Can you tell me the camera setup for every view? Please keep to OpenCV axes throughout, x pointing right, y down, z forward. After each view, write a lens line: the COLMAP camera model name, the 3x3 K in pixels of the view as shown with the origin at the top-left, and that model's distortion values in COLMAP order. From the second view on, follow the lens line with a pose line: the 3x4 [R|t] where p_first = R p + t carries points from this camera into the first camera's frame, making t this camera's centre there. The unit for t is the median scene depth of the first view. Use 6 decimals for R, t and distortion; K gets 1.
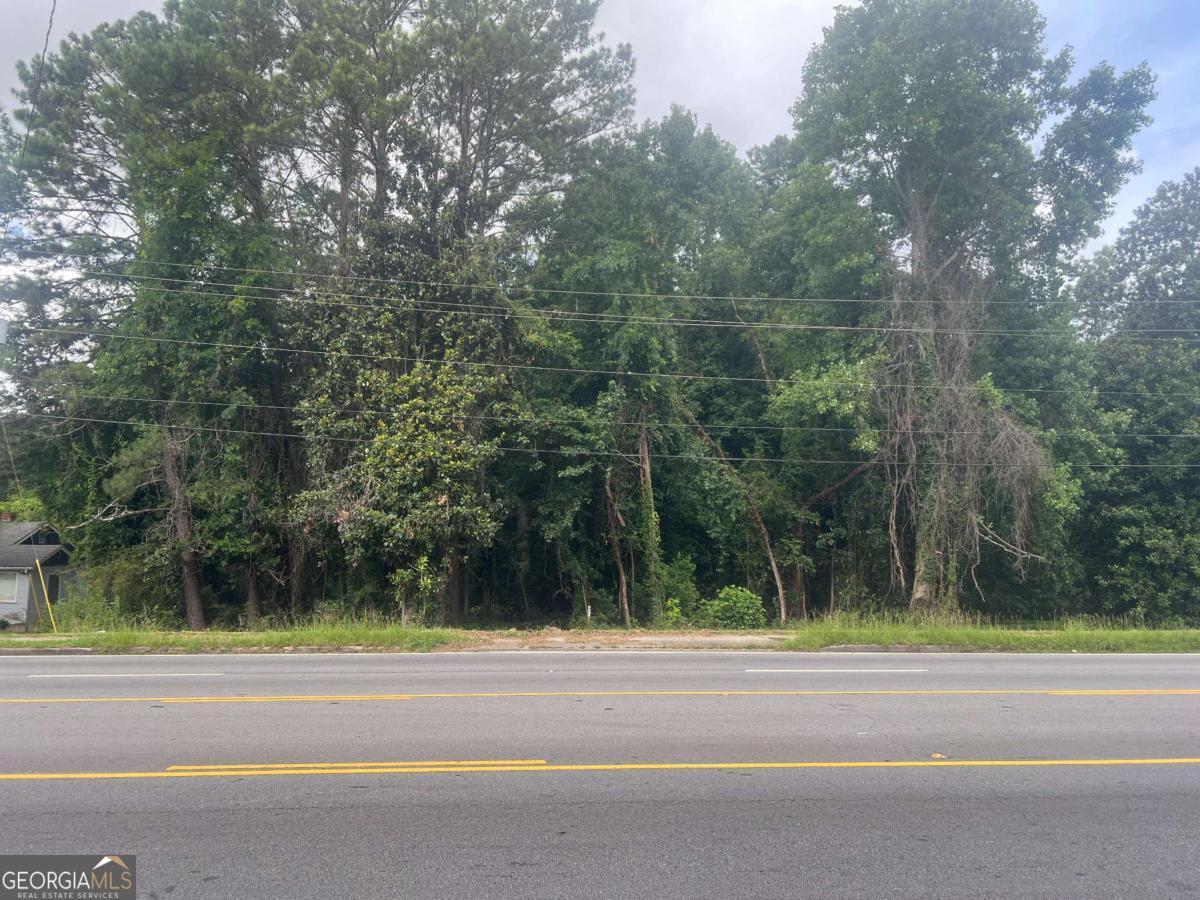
lens RADIAL K [[903.5, 0, 600.0], [0, 903.5, 450.0], [0, 0, 1]] dist [0.003933, 0.000317]
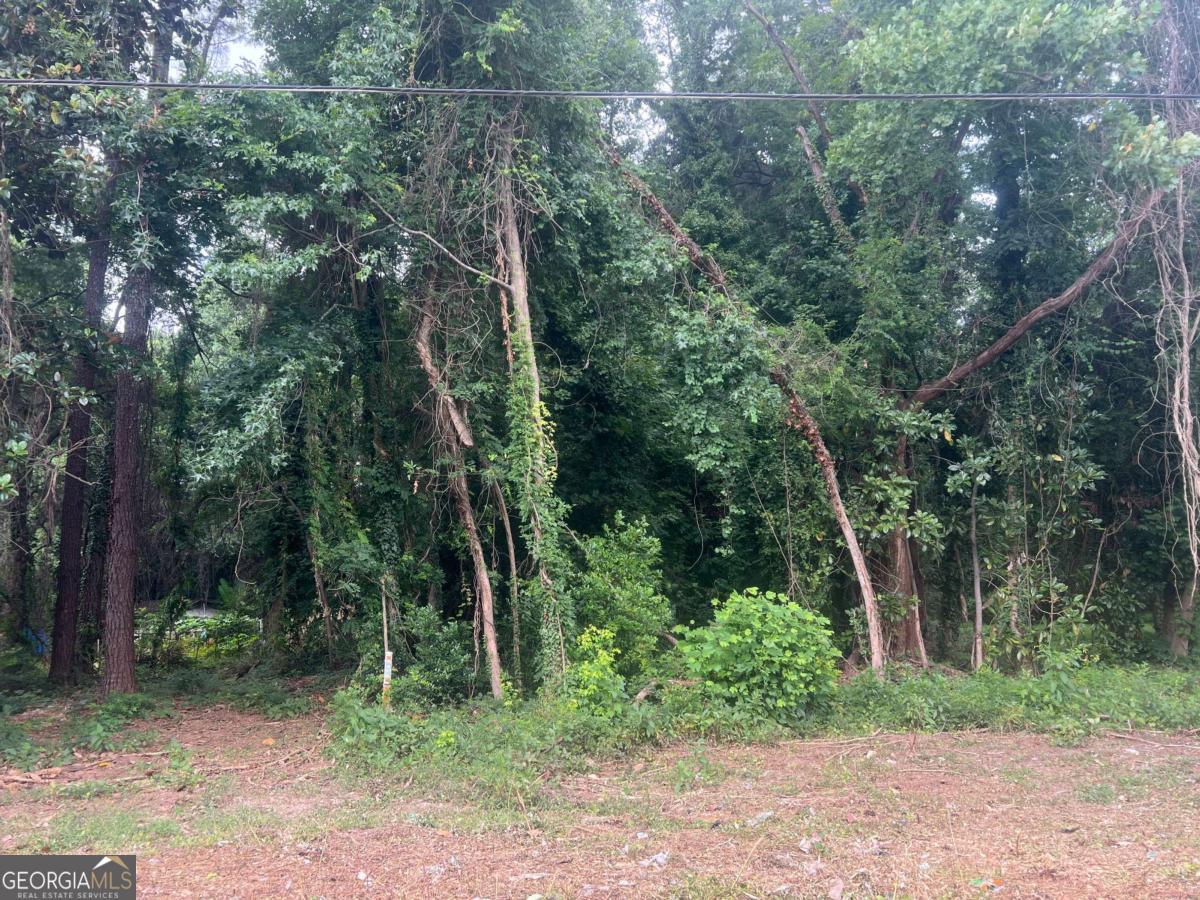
lens RADIAL K [[1076.5, 0, 600.0], [0, 1076.5, 450.0], [0, 0, 1]] dist [-0.006428, -0.004991]
pose [[0.999475, -0.031896, -0.005753, 0.083234], [0.032032, 0.999163, 0.025460, 0.074269], [0.004936, -0.025631, 0.999659, 0.521834]]
